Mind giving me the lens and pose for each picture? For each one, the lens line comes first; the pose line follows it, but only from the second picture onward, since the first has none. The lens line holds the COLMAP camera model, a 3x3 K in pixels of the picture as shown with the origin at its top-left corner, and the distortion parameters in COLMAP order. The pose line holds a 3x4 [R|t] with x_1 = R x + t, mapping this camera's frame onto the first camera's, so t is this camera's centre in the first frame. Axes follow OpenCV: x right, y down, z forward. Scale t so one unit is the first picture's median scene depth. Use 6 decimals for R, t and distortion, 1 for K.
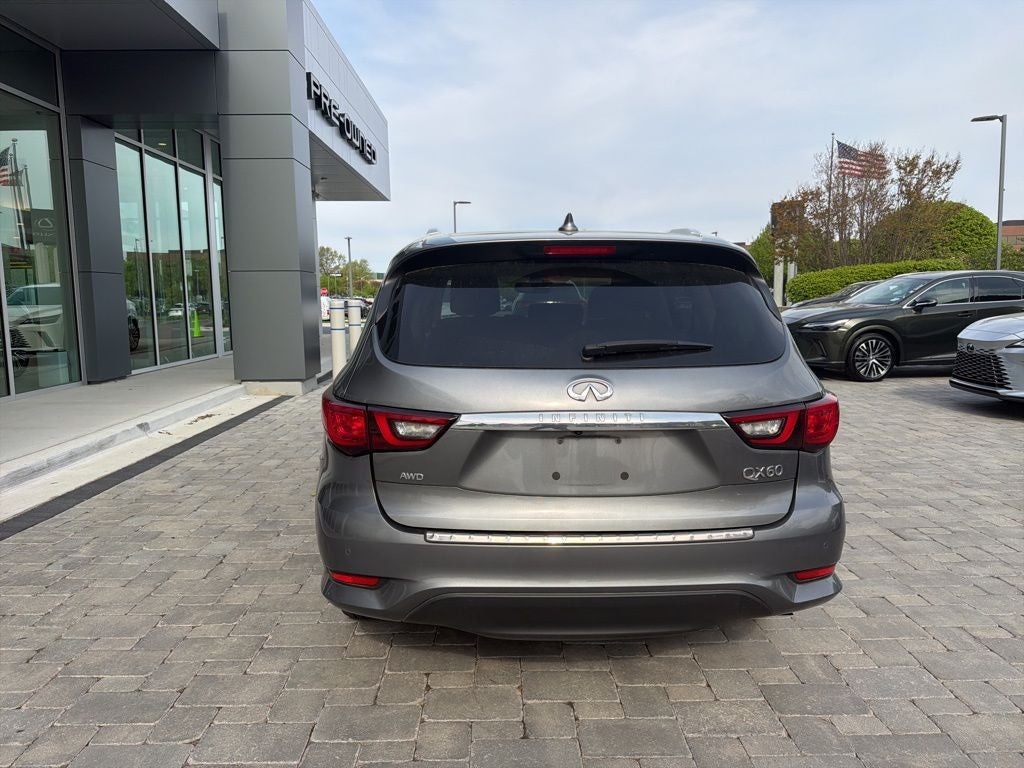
lens RADIAL K [[716.2, 0, 516.9], [0, 716.2, 383.9], [0, 0, 1]] dist [0.033416, -0.040315]
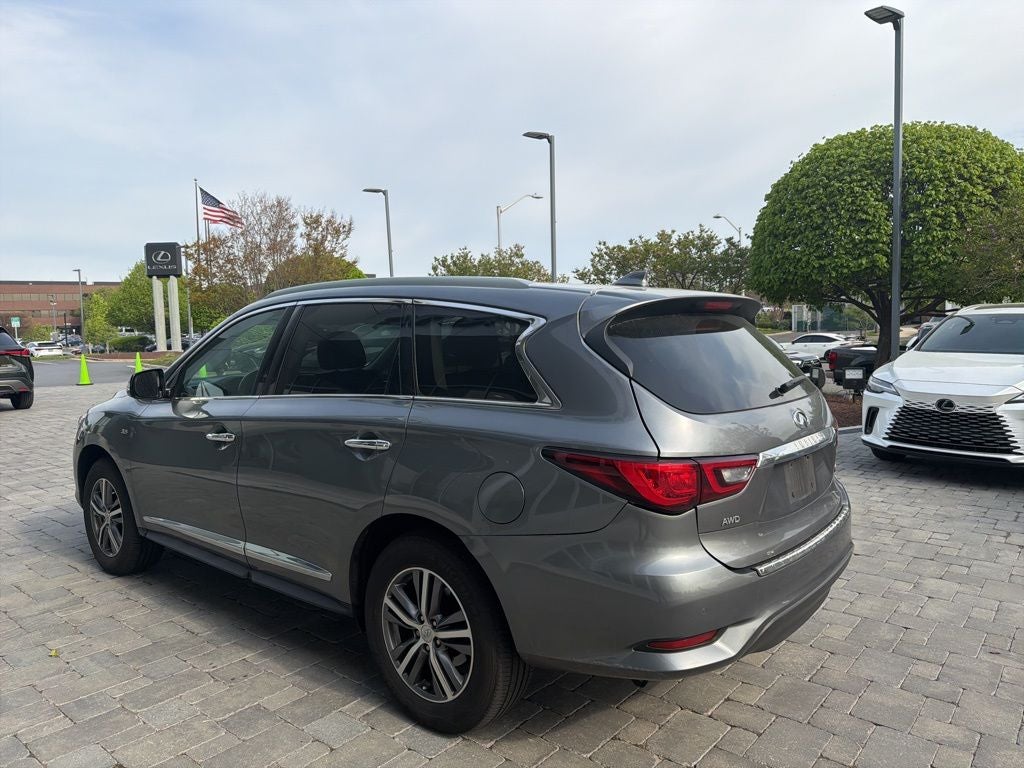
lens RADIAL K [[716.2, 0, 515.3], [0, 716.2, 387.5], [0, 0, 1]] dist [0.033416, -0.040315]
pose [[0.662530, -0.070253, 0.745733, -0.772764], [0.110400, 0.993877, -0.004452, -0.063894], [-0.740855, 0.085278, 0.666230, 0.356851]]
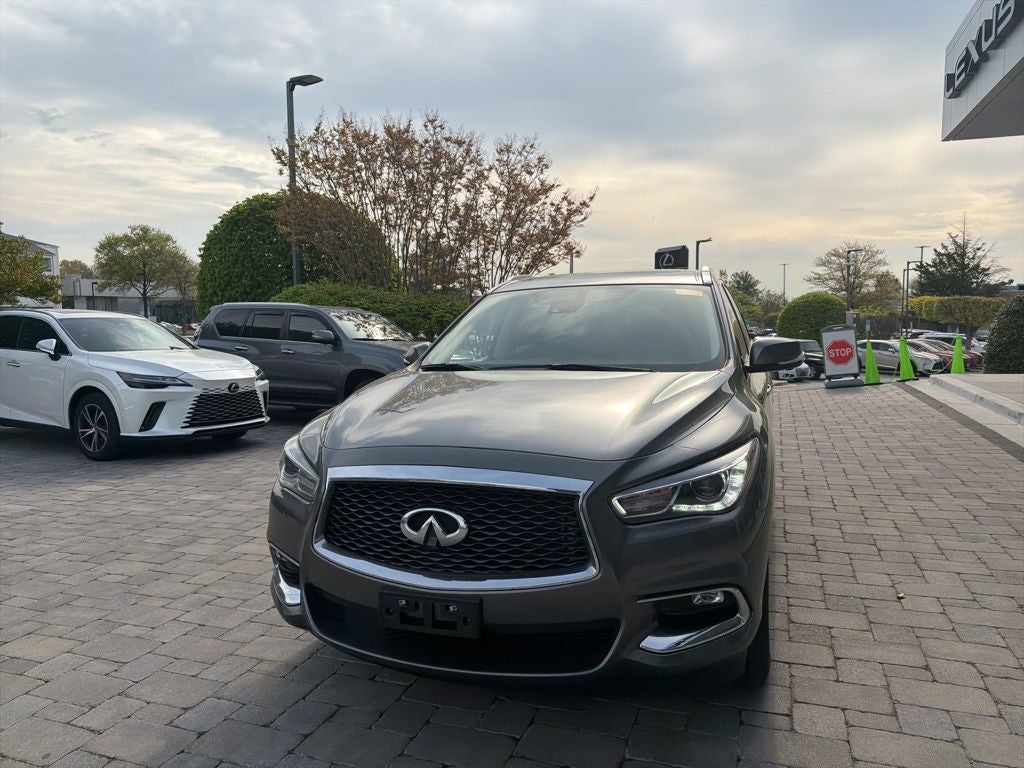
lens RADIAL K [[716.2, 0, 517.1], [0, 716.2, 381.3], [0, 0, 1]] dist [0.033416, -0.040315]
pose [[-0.933728, -0.009148, 0.357866, -0.296885], [0.064304, 0.979127, 0.192810, -0.338828], [-0.352160, 0.203044, -0.913650, 2.789625]]
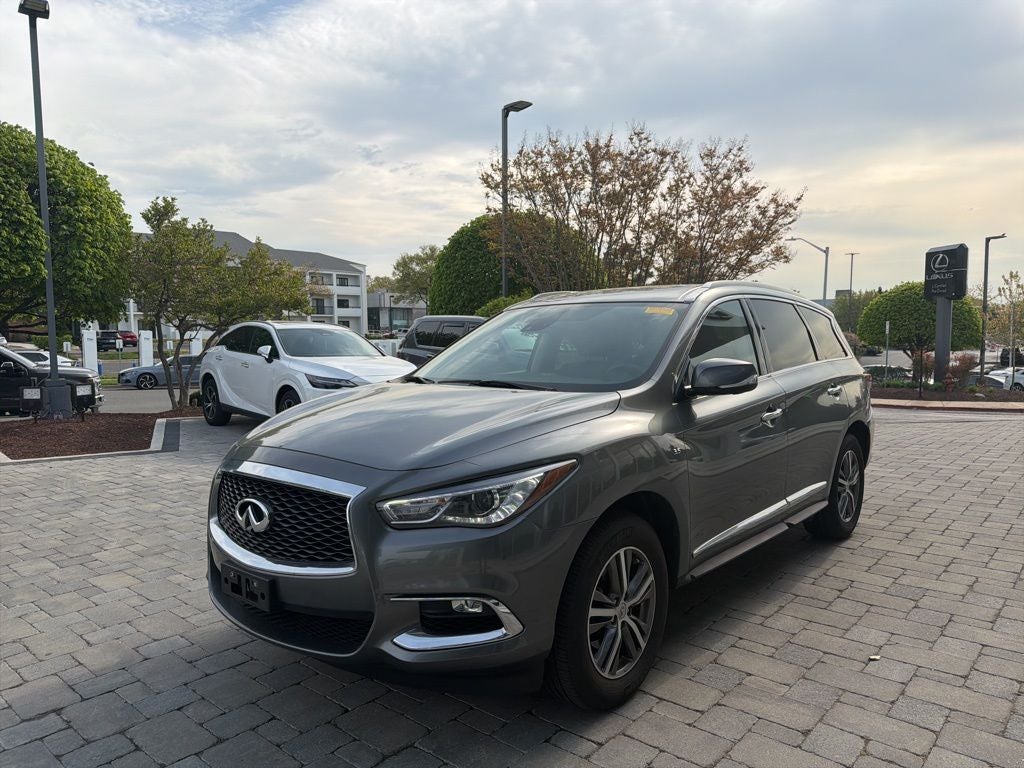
lens RADIAL K [[716.2, 0, 512.8], [0, 716.2, 391.5], [0, 0, 1]] dist [0.033416, -0.040315]
pose [[-0.739161, -0.042449, 0.672190, -0.737815], [0.094326, 0.981652, 0.165715, -0.320515], [-0.666891, 0.185895, -0.721595, 2.589032]]
